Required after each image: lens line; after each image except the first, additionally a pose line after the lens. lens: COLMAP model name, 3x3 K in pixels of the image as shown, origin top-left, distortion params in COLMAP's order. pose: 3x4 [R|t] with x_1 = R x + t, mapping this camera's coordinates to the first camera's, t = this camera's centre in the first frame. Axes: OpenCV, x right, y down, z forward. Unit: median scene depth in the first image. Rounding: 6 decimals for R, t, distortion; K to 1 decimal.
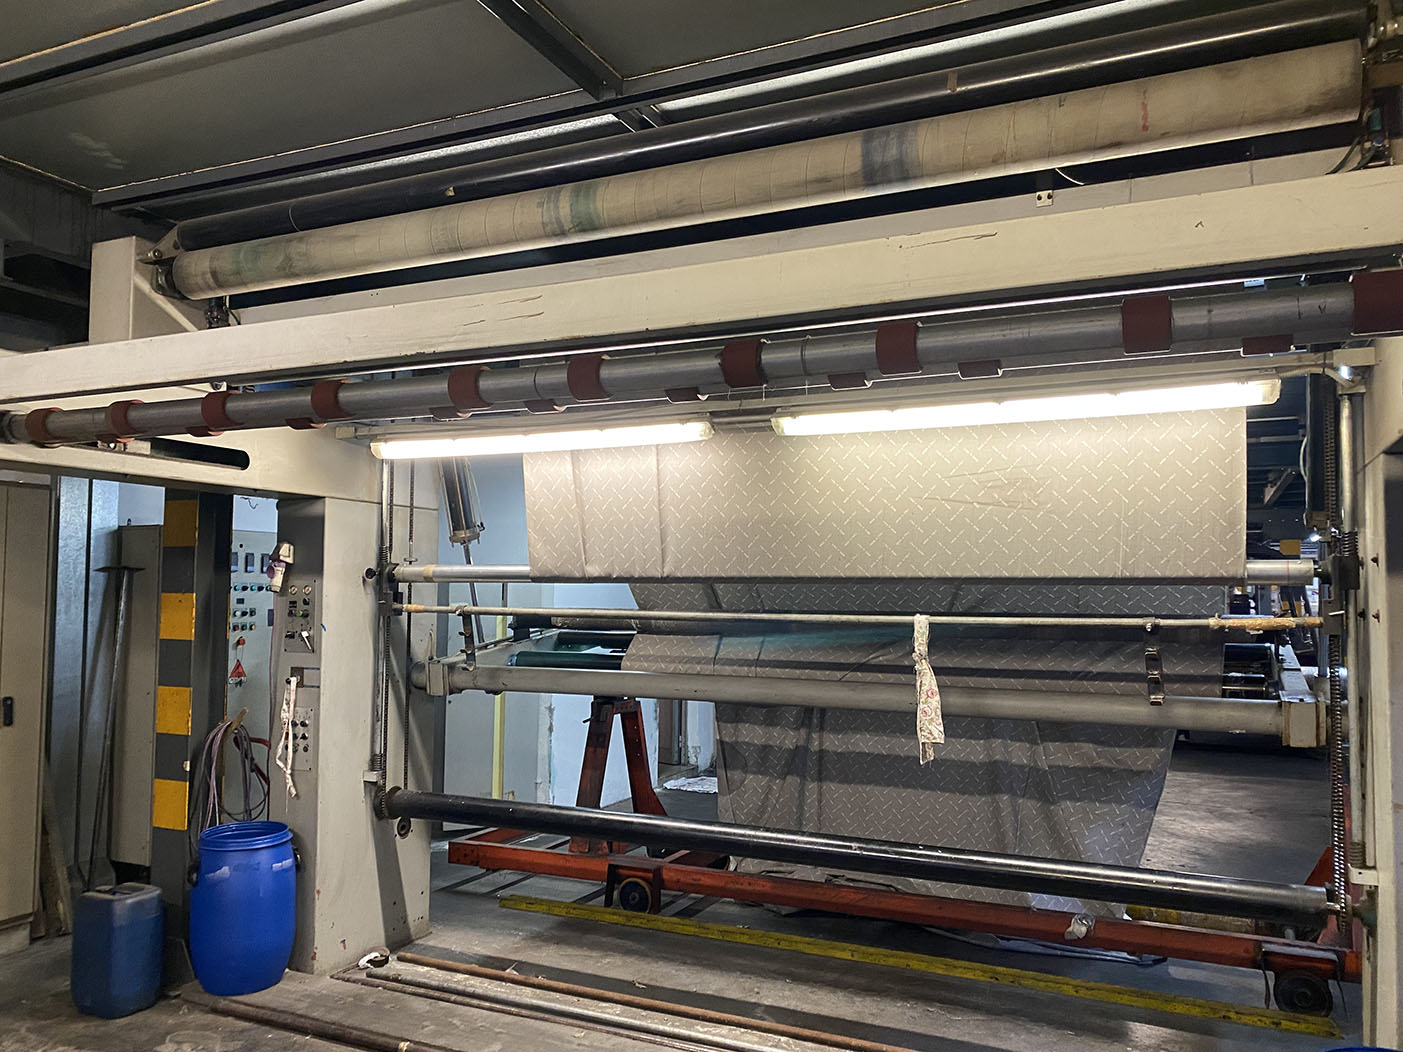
lens RADIAL K [[1076.4, 0, 701.5], [0, 1076.4, 526.0], [0, 0, 1]] dist [0.012044, 0.005677]
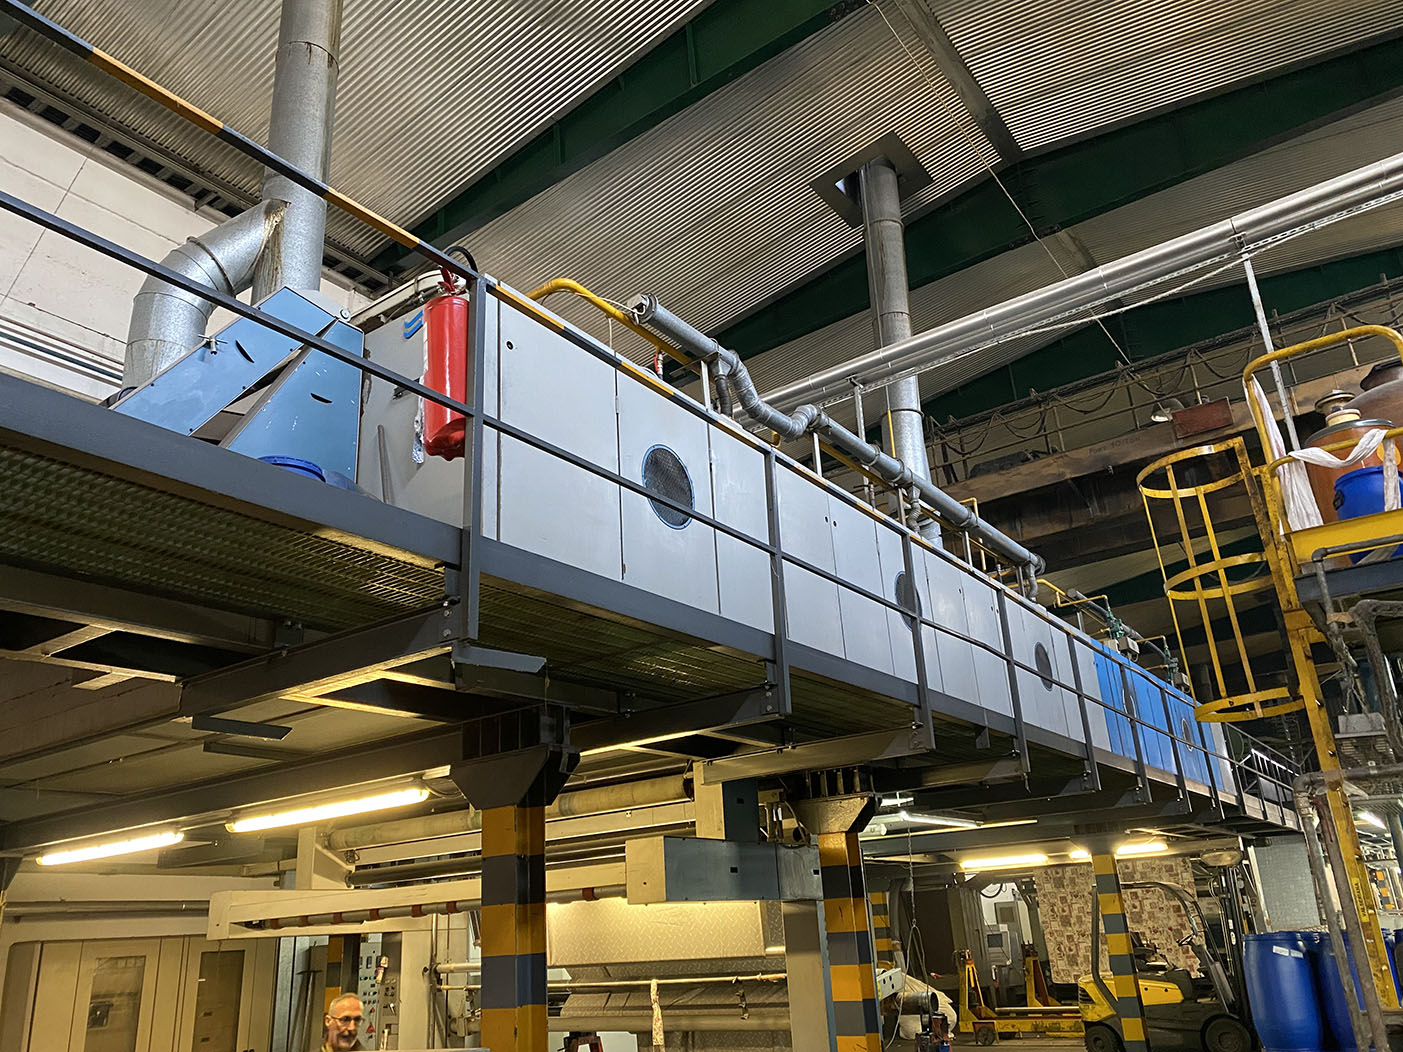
lens RADIAL K [[1061.9, 0, 701.5], [0, 1061.9, 526.0], [0, 0, 1]] dist [-0.014873, -0.006125]
pose [[0.982804, -0.123118, -0.137619, 0.553421], [0.076270, 0.949396, -0.304681, -0.098611], [0.168166, 0.288946, 0.942460, -0.965775]]
